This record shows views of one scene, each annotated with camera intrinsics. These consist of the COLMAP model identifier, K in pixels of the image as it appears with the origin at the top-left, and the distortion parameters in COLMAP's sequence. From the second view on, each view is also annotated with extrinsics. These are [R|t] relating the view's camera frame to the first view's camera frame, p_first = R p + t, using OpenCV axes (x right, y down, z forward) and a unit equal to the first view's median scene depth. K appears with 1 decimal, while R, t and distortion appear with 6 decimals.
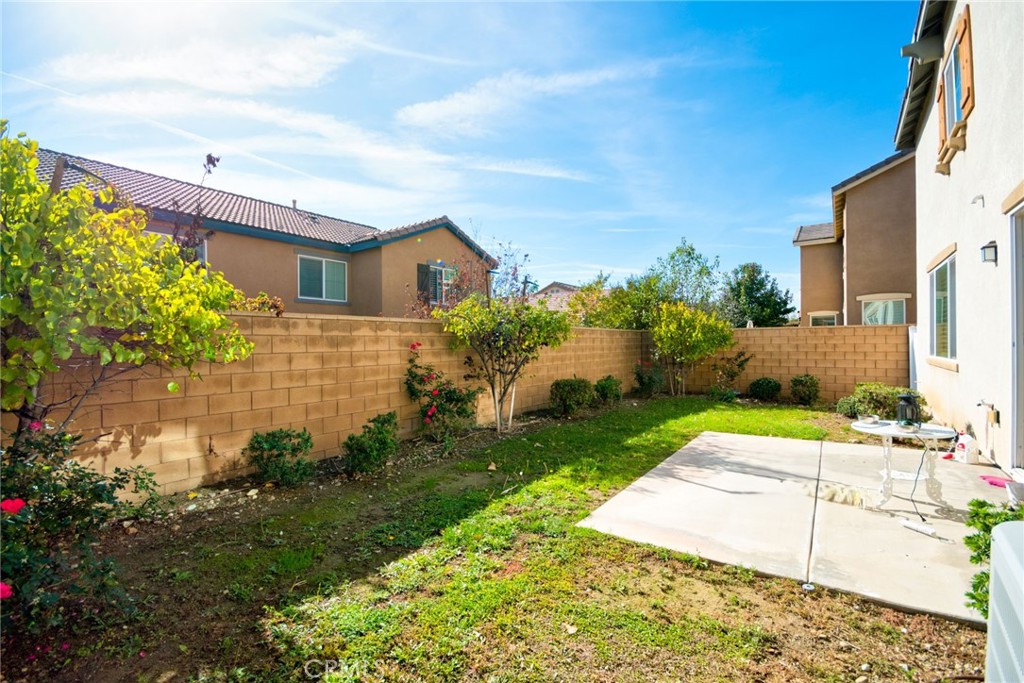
lens RADIAL K [[458.1, 0, 512.0], [0, 458.1, 341.5], [0, 0, 1]] dist [-0.003427, -0.003127]
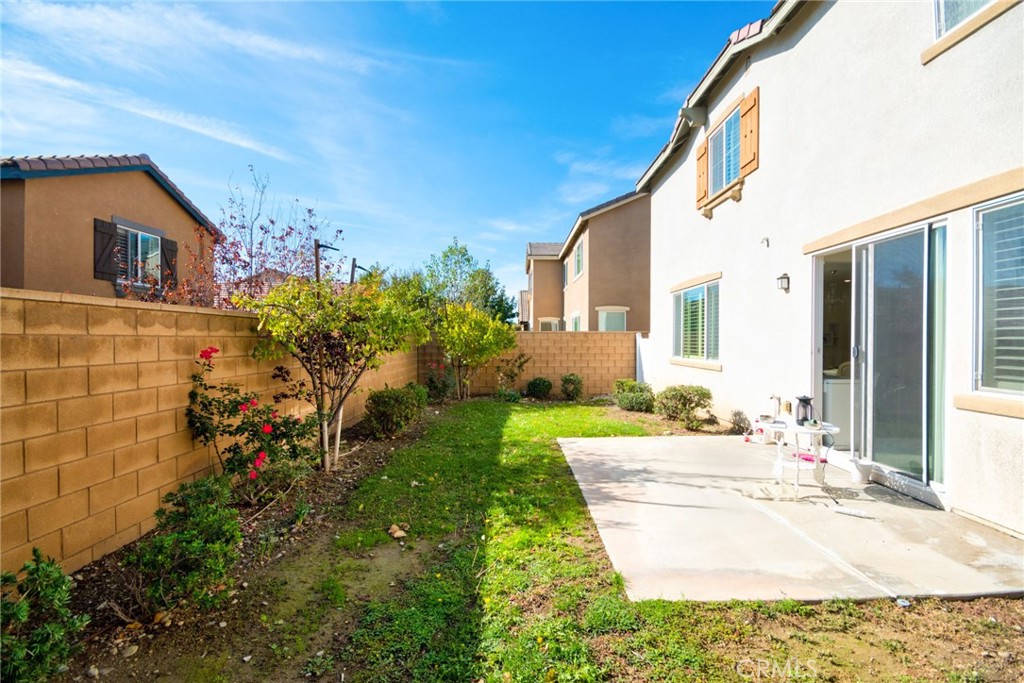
lens RADIAL K [[458.1, 0, 512.0], [0, 458.1, 341.5], [0, 0, 1]] dist [-0.003427, -0.003127]
pose [[0.801352, 0.008858, 0.598127, -0.248659], [-0.011419, 0.999935, 0.000491, -0.010068], [-0.598084, -0.007224, 0.801401, 0.277512]]
